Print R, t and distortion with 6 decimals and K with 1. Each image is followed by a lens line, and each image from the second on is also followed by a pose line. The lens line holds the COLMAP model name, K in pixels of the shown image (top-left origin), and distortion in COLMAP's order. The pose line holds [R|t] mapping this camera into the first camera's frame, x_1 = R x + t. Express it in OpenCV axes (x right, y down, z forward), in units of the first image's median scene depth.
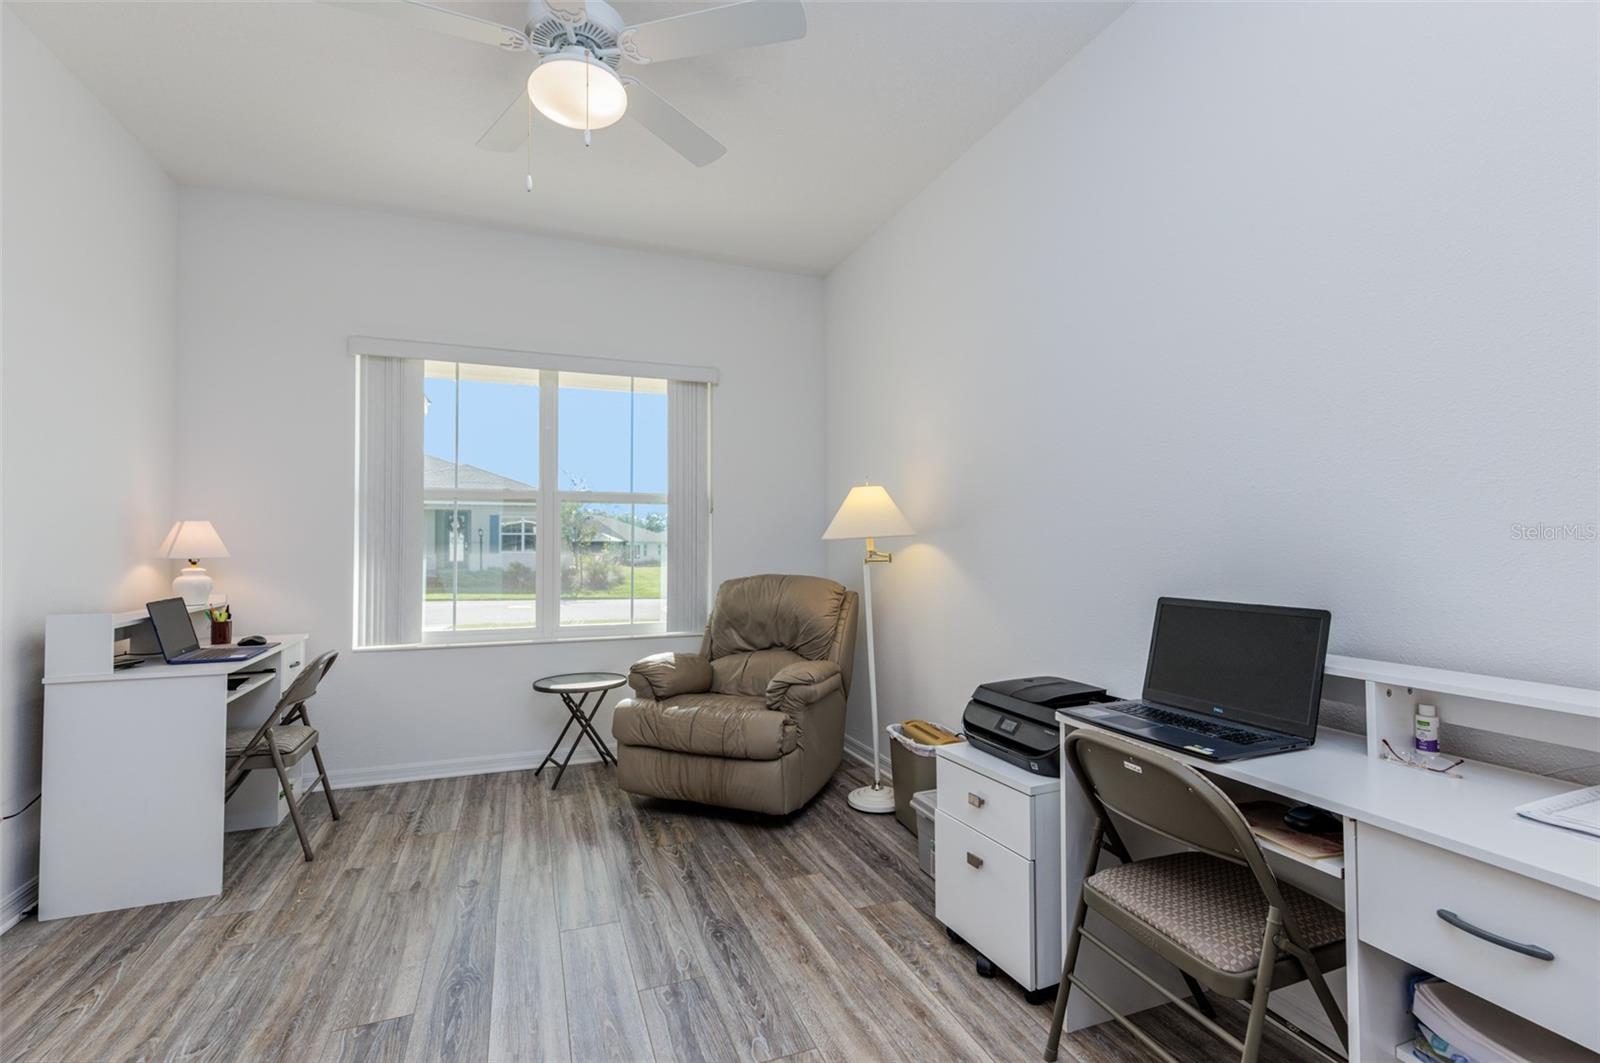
lens RADIAL K [[719.9, 0, 796.6], [0, 719.9, 527.9], [0, 0, 1]] dist [0.011140, -0.004074]
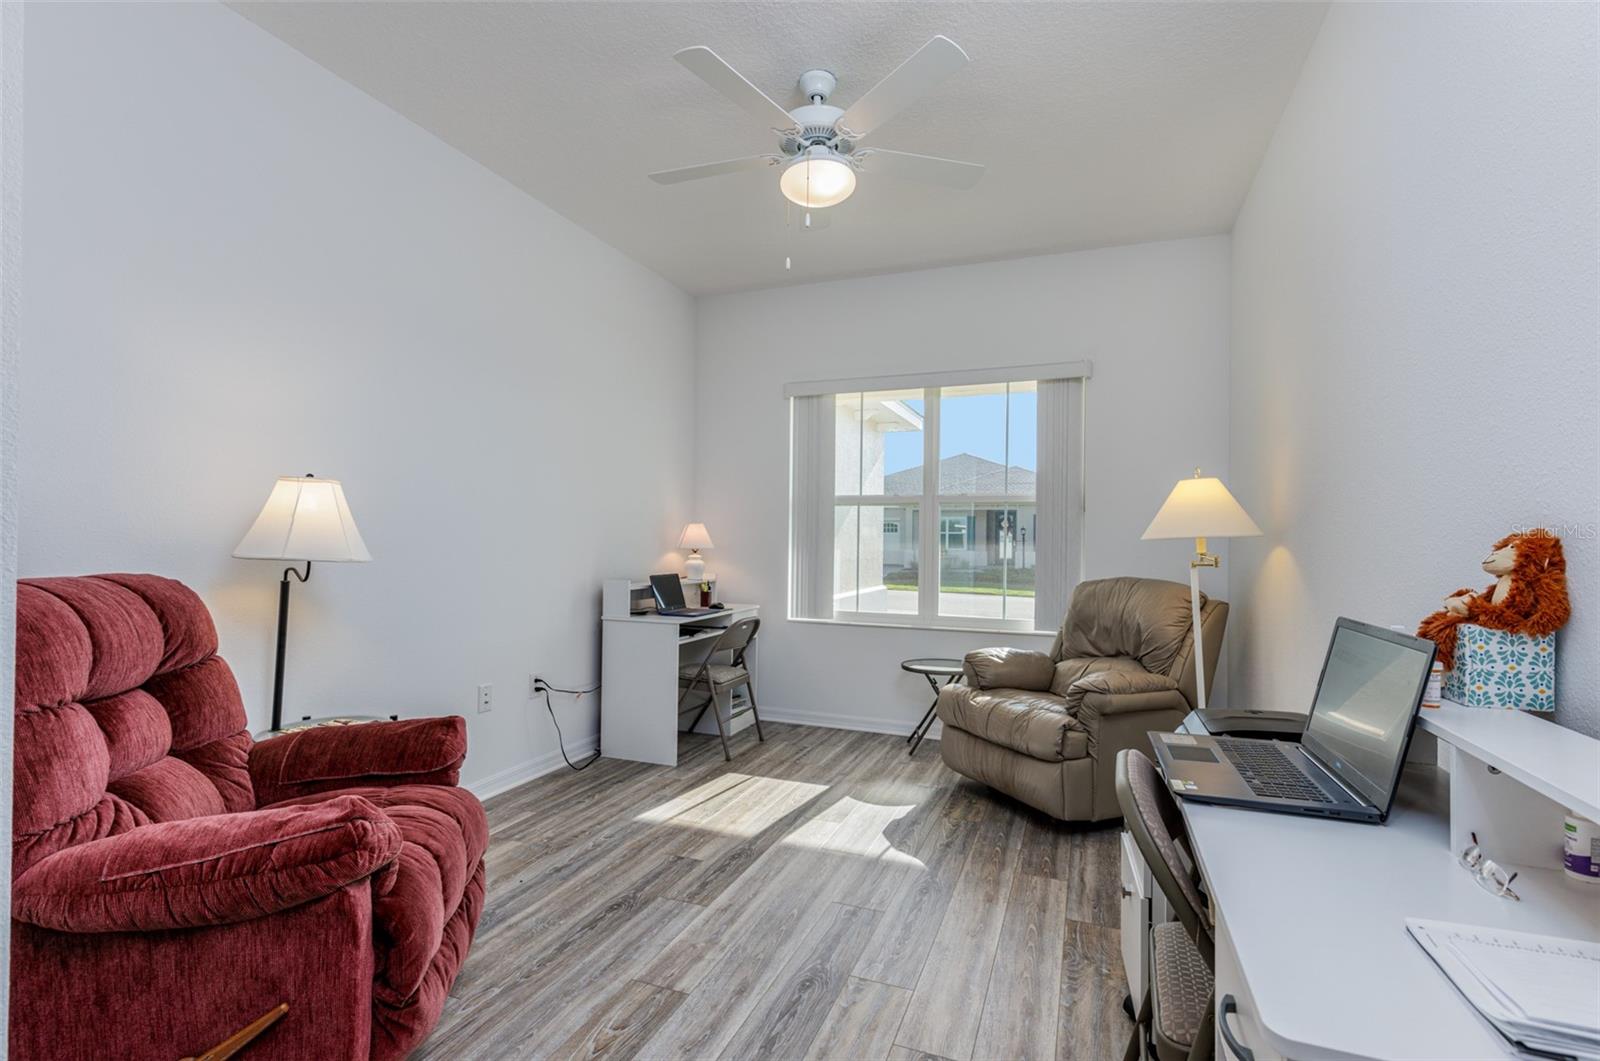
lens RADIAL K [[719.9, 0, 787.1], [0, 719.9, 537.2], [0, 0, 1]] dist [0.011140, -0.004074]
pose [[0.740308, 0.006162, -0.672239, 0.313466], [0.003602, 0.999907, 0.013132, -0.001173], [0.672258, -0.012144, 0.740217, 0.021948]]
